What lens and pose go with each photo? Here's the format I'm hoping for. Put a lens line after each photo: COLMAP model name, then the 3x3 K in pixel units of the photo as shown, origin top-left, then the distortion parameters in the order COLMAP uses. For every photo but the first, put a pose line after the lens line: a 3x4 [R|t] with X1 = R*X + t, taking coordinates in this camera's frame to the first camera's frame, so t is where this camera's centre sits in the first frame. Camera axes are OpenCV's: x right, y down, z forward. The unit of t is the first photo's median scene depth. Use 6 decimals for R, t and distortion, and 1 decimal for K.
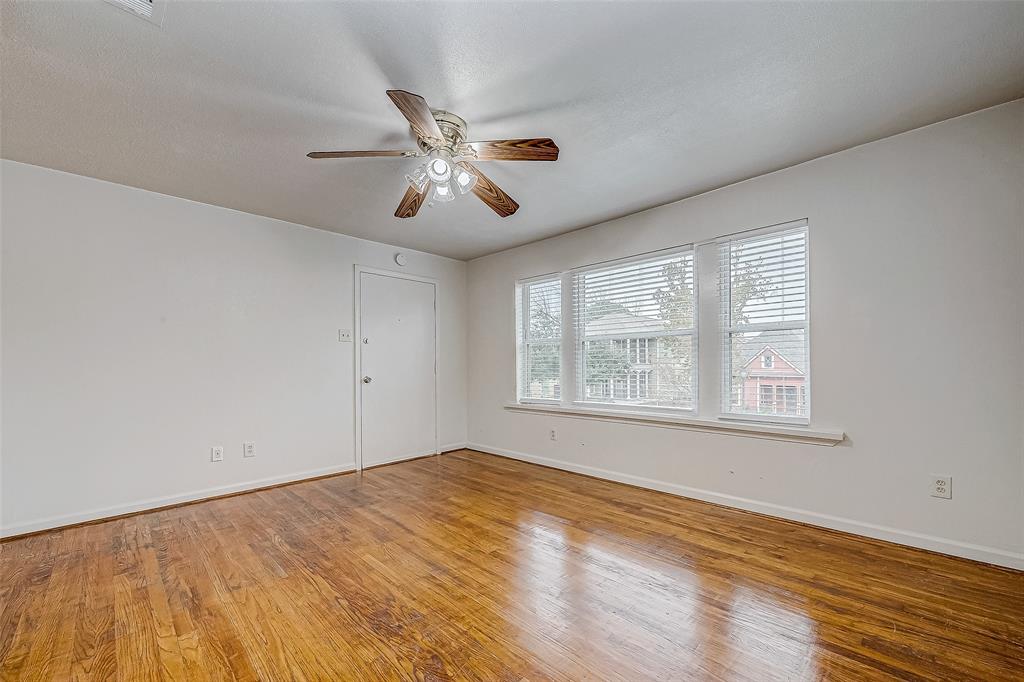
lens RADIAL K [[410.5, 0, 514.3], [0, 410.5, 369.7], [0, 0, 1]] dist [0.001319, -0.000696]
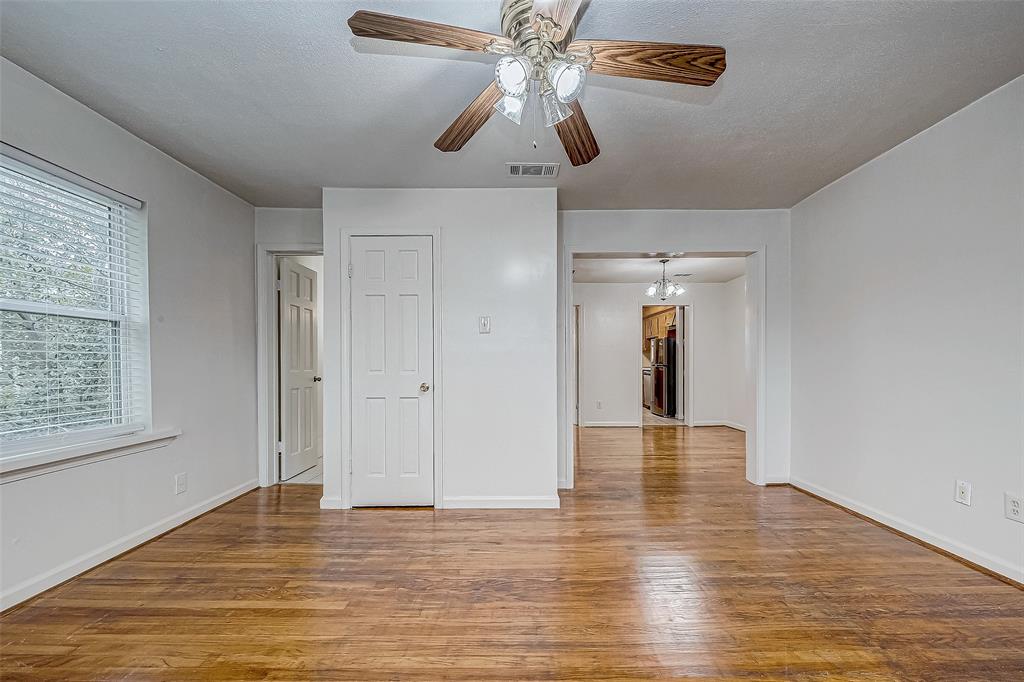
lens RADIAL K [[410.5, 0, 511.3], [0, 410.5, 365.3], [0, 0, 1]] dist [0.001319, -0.000696]
pose [[-0.718596, 0.016764, -0.695226, 0.268537], [0.008134, 0.999844, 0.015701, -0.009022], [0.695381, 0.005628, -0.718620, 1.160141]]
